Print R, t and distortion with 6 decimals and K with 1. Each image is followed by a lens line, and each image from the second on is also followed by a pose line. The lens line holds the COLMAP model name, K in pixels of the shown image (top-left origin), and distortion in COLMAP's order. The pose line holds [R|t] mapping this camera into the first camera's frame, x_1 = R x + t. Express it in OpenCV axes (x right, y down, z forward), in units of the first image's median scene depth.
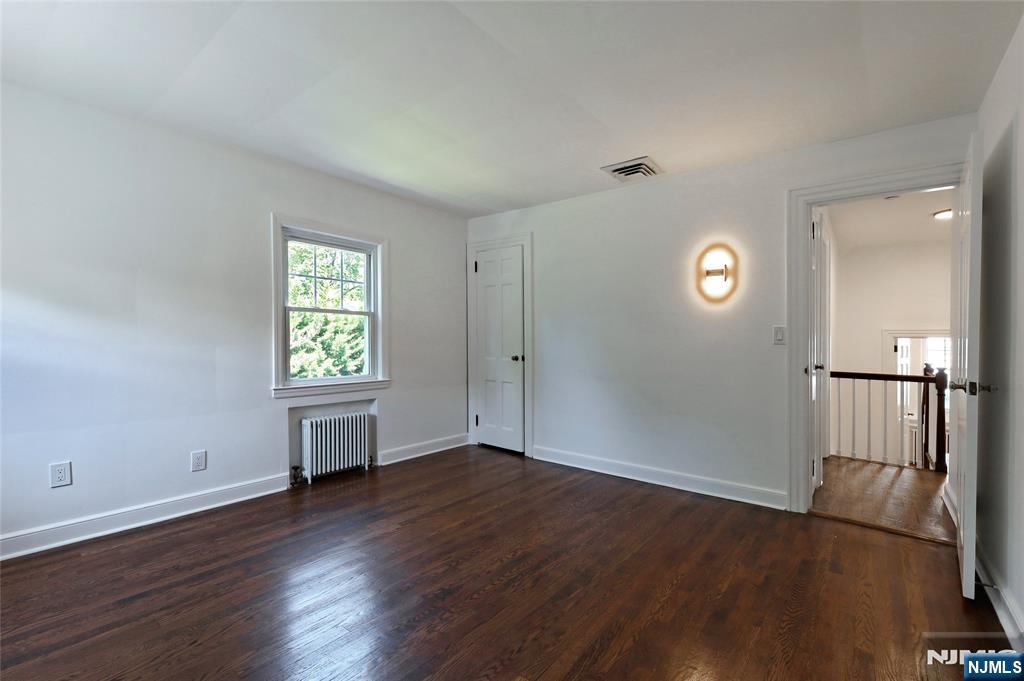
lens RADIAL K [[462.4, 0, 512.0], [0, 462.4, 340.5], [0, 0, 1]] dist [0.000200, -0.000240]
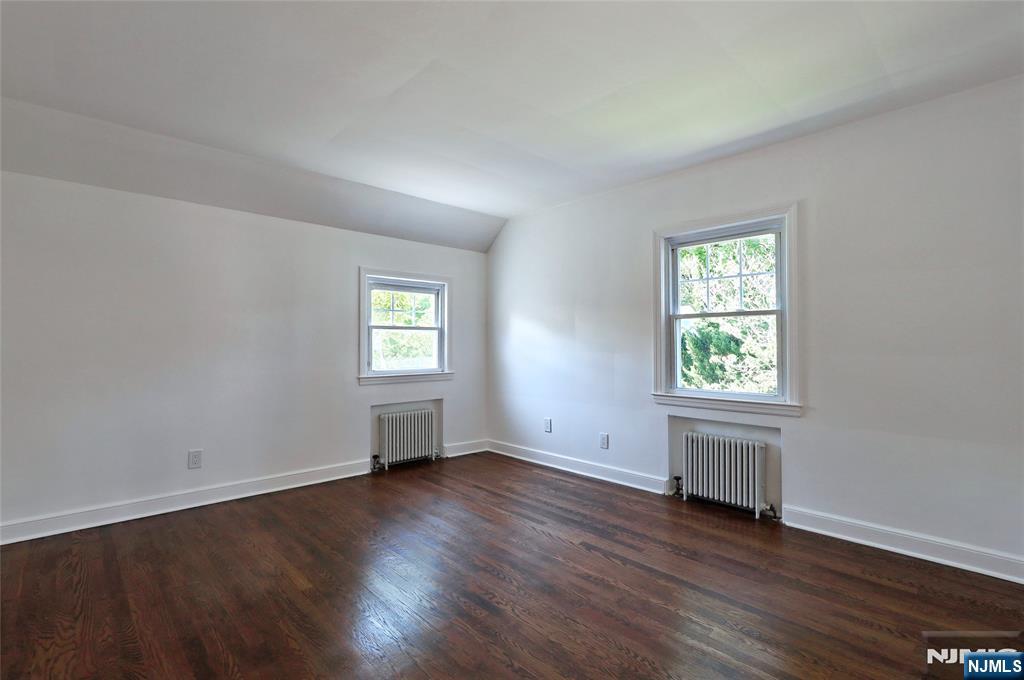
lens RADIAL K [[476.4, 0, 511.2], [0, 476.4, 348.8], [0, 0, 1]] dist [-0.000726, -0.000112]
pose [[-0.155238, -0.011904, -0.987805, 0.634841], [-0.009035, 0.999903, -0.010630, 0.016081], [0.987836, 0.007275, -0.155330, 0.871615]]
